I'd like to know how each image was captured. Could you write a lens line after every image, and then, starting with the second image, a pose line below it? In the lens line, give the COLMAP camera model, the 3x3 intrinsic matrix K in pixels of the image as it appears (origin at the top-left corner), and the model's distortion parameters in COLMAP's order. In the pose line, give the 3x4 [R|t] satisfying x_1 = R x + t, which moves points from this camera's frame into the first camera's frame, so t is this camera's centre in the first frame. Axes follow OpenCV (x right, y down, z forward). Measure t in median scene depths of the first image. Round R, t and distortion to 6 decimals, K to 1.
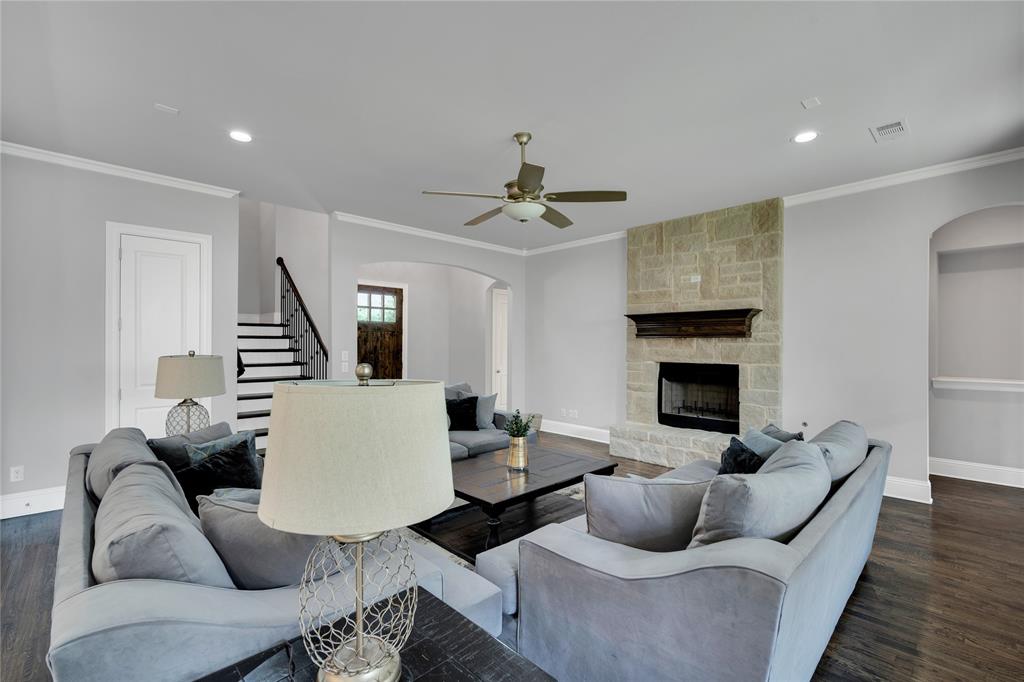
lens RADIAL K [[445.4, 0, 515.5], [0, 445.4, 344.5], [0, 0, 1]] dist [-0.000911, -0.000103]
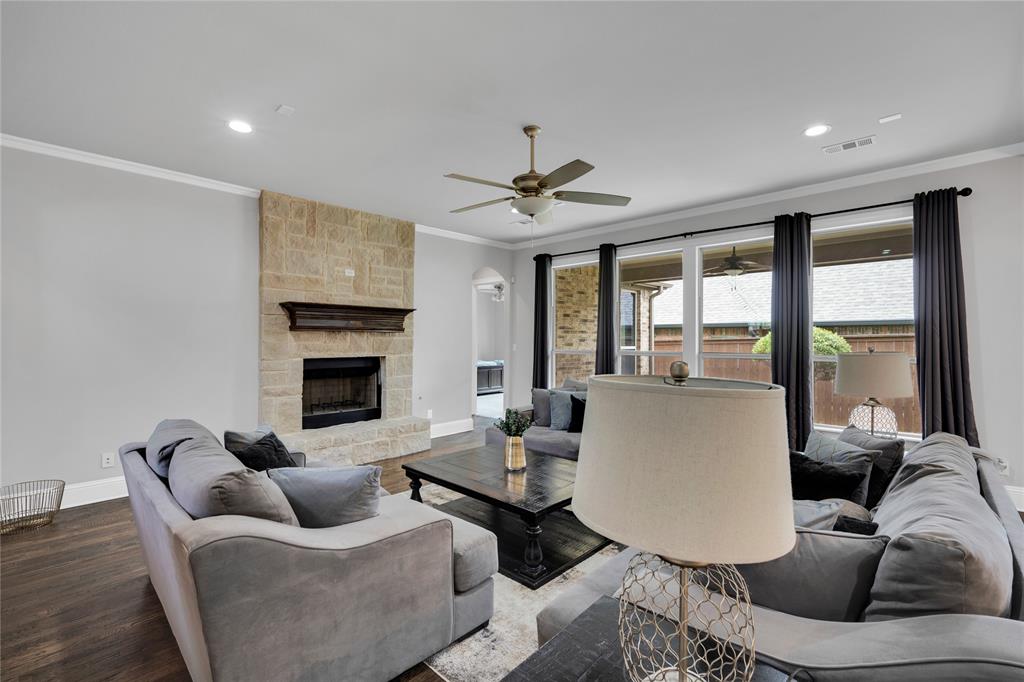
lens RADIAL K [[450.9, 0, 511.0], [0, 450.9, 339.1], [0, 0, 1]] dist [-0.018101, 0.006938]
pose [[-0.034306, -0.002838, 0.999407, -0.617273], [-0.000893, 0.999996, 0.002809, -0.001807], [-0.999411, -0.000796, -0.034308, 0.673976]]
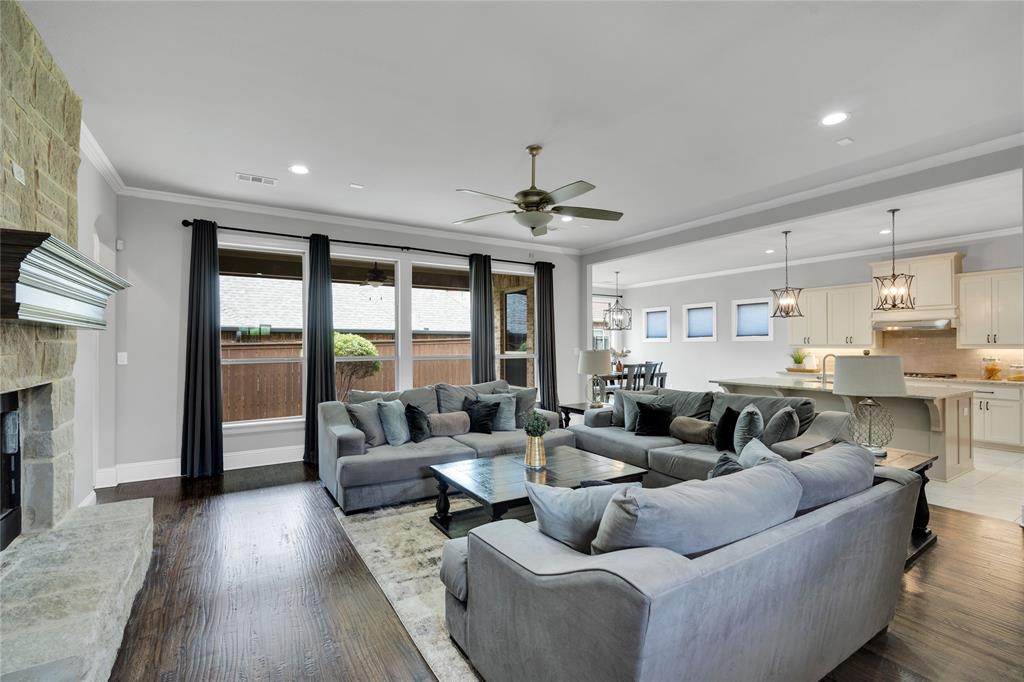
lens RADIAL K [[450.9, 0, 511.0], [0, 450.9, 339.1], [0, 0, 1]] dist [-0.018101, 0.006938]
pose [[-0.975684, 0.002030, 0.219172, -0.106547], [-0.000404, 0.999939, -0.011062, 0.002241], [-0.219181, -0.010882, -0.975624, 1.289389]]
